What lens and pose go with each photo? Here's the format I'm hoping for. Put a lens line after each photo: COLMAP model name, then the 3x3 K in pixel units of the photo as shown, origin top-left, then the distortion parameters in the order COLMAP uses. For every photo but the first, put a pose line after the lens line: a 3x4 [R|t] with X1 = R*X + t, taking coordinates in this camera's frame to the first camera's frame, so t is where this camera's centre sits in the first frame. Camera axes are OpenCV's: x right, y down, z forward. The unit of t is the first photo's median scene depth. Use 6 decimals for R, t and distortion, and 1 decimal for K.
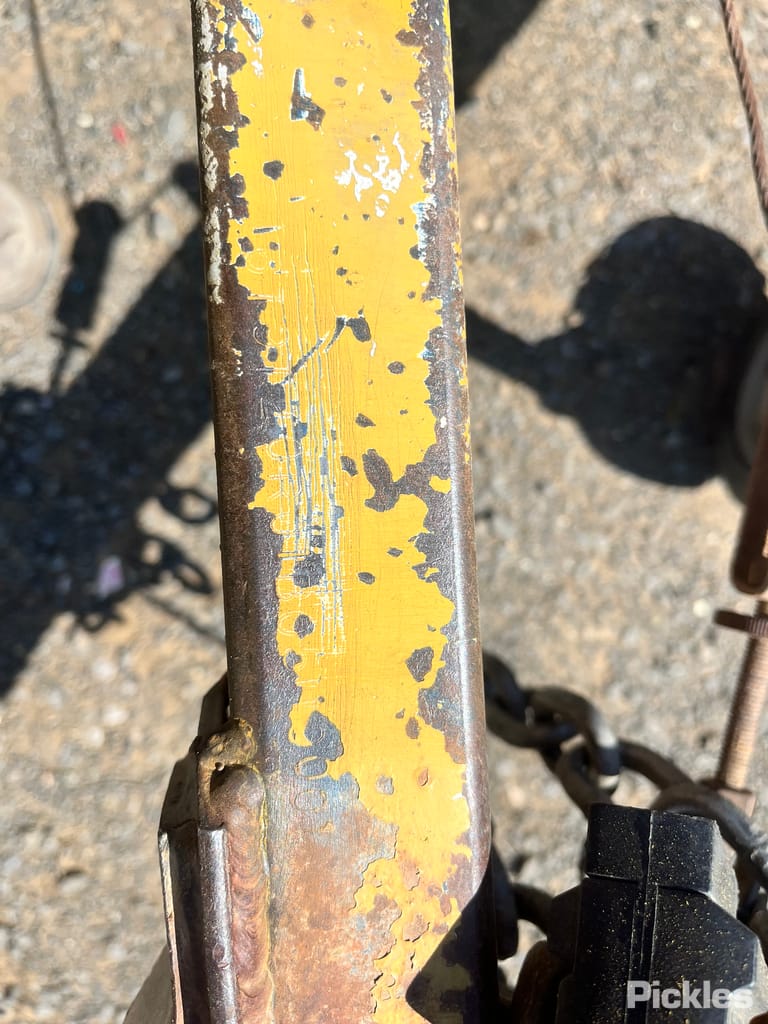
lens RADIAL K [[777.4, 0, 377.5], [0, 777.4, 510.5], [0, 0, 1]] dist [0.044744, -0.089032]
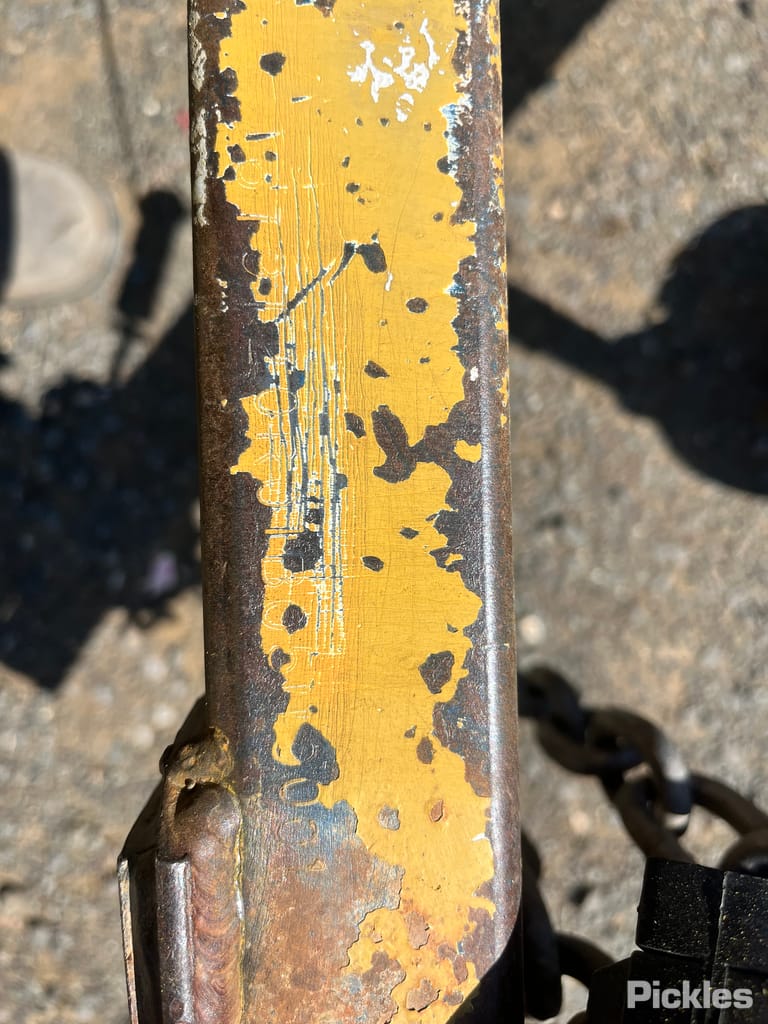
lens RADIAL K [[777.4, 0, 386.0], [0, 777.4, 517.1], [0, 0, 1]] dist [0.044744, -0.089032]
pose [[0.996044, 0.027540, -0.084487, 0.064473], [-0.027996, 0.999599, -0.004206, 0.039800], [0.084337, 0.006554, 0.996416, 0.179687]]
